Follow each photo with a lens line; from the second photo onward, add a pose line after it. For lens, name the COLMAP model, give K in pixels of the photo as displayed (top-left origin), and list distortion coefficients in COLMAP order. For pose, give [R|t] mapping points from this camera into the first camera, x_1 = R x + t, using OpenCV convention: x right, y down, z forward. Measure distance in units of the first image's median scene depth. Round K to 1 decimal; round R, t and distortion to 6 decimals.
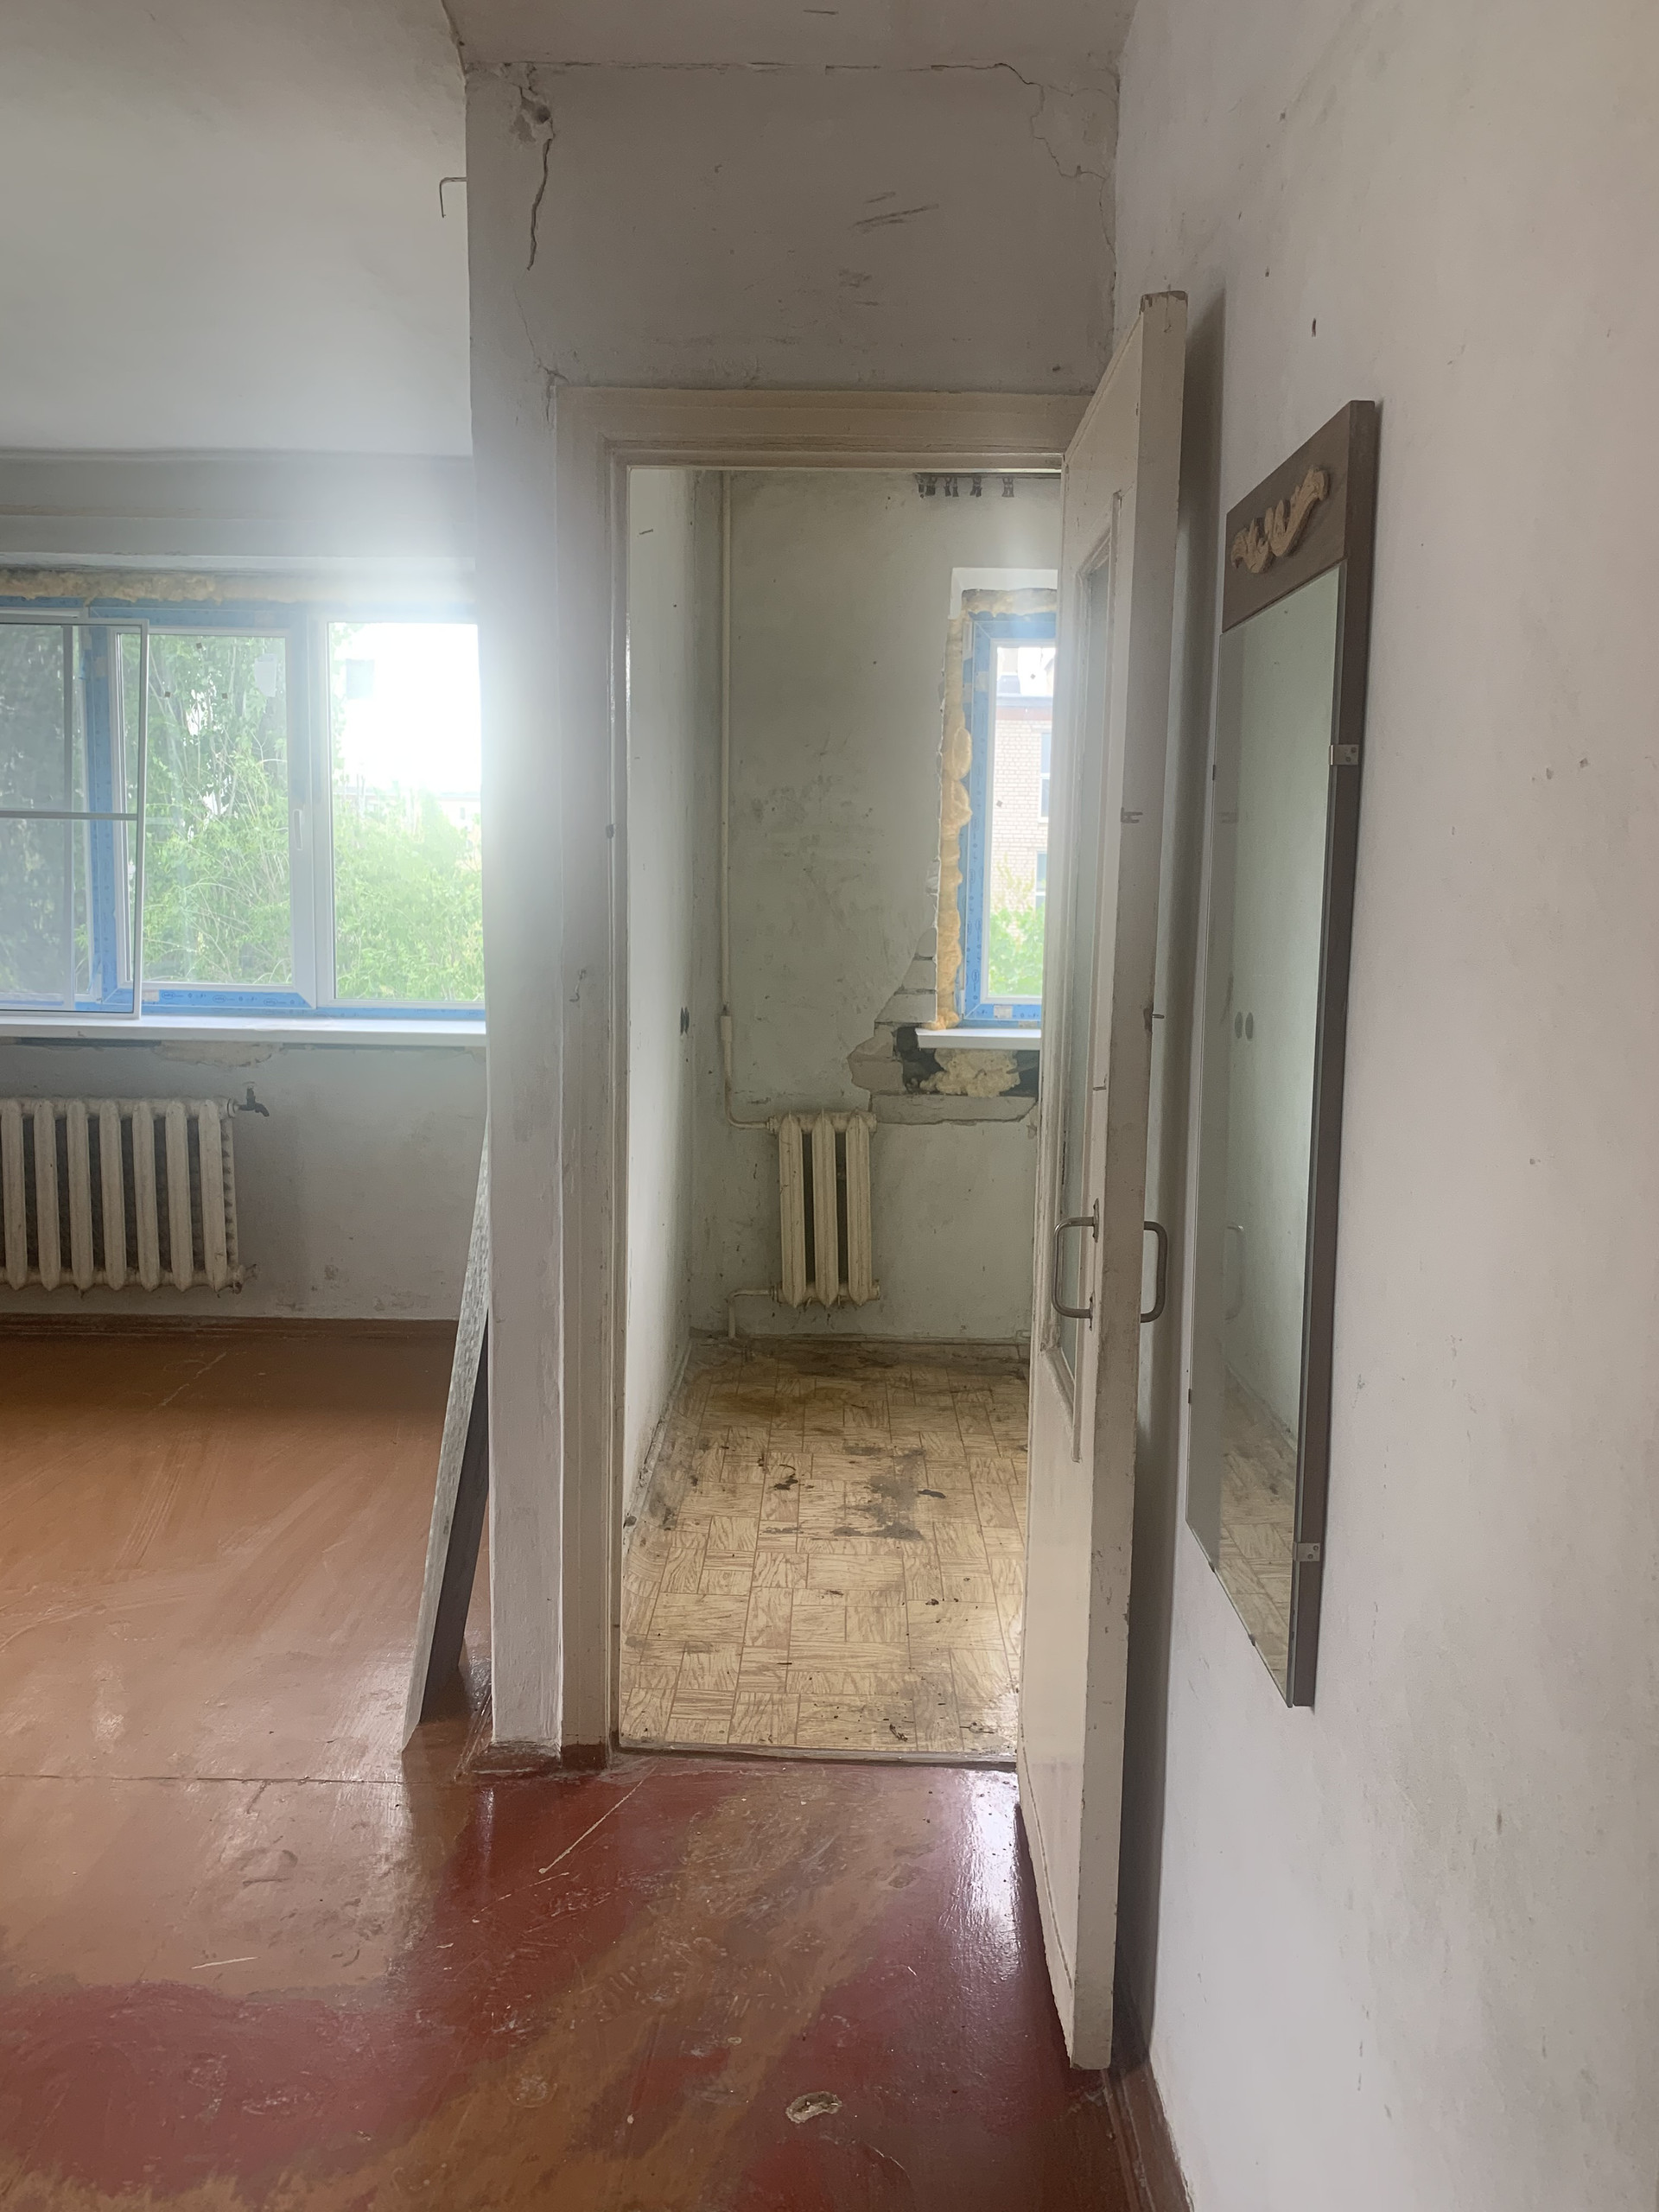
lens RADIAL K [[1706.7, 0, 831.3], [0, 1706.7, 1112.2], [0, 0, 1]] dist [0.011729, -0.005315]
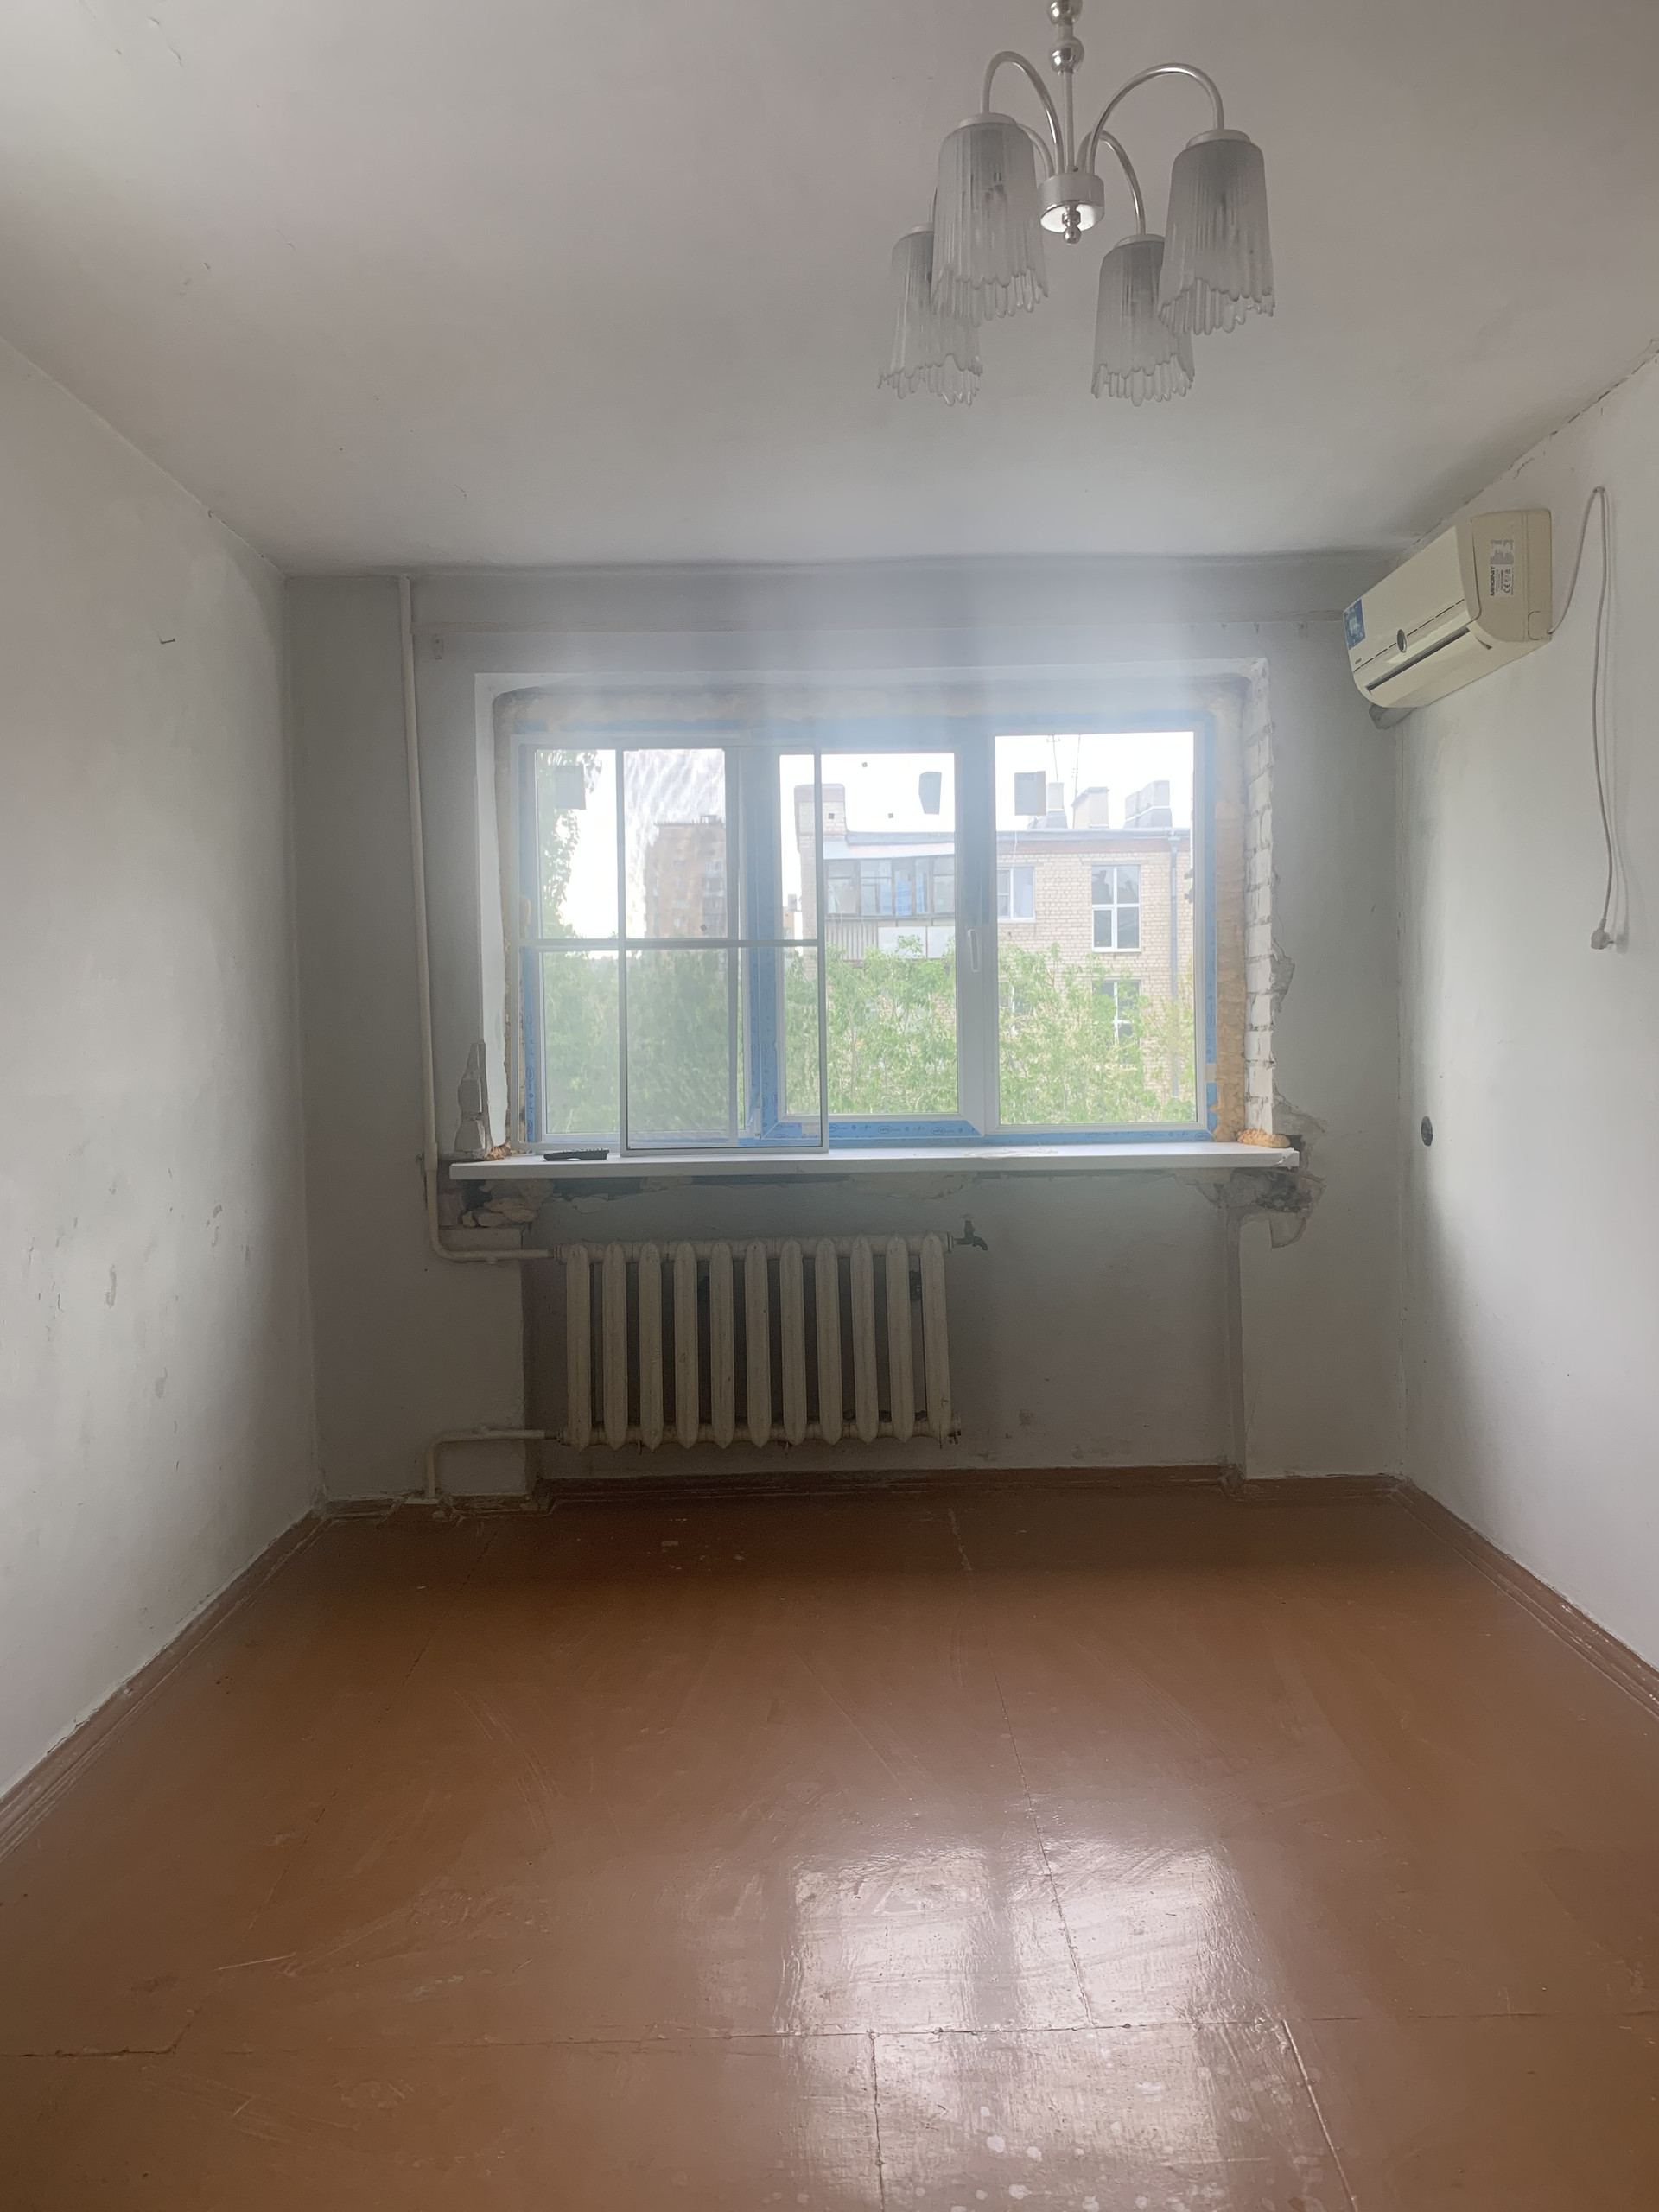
lens RADIAL K [[1706.7, 0, 830.2], [0, 1706.7, 1092.7], [0, 0, 1]] dist [0.011729, -0.005315]
pose [[0.999078, -0.035550, 0.024069, -0.416853], [0.037644, 0.994956, -0.092985, 0.000308], [-0.020642, 0.093805, 0.995377, 0.059596]]
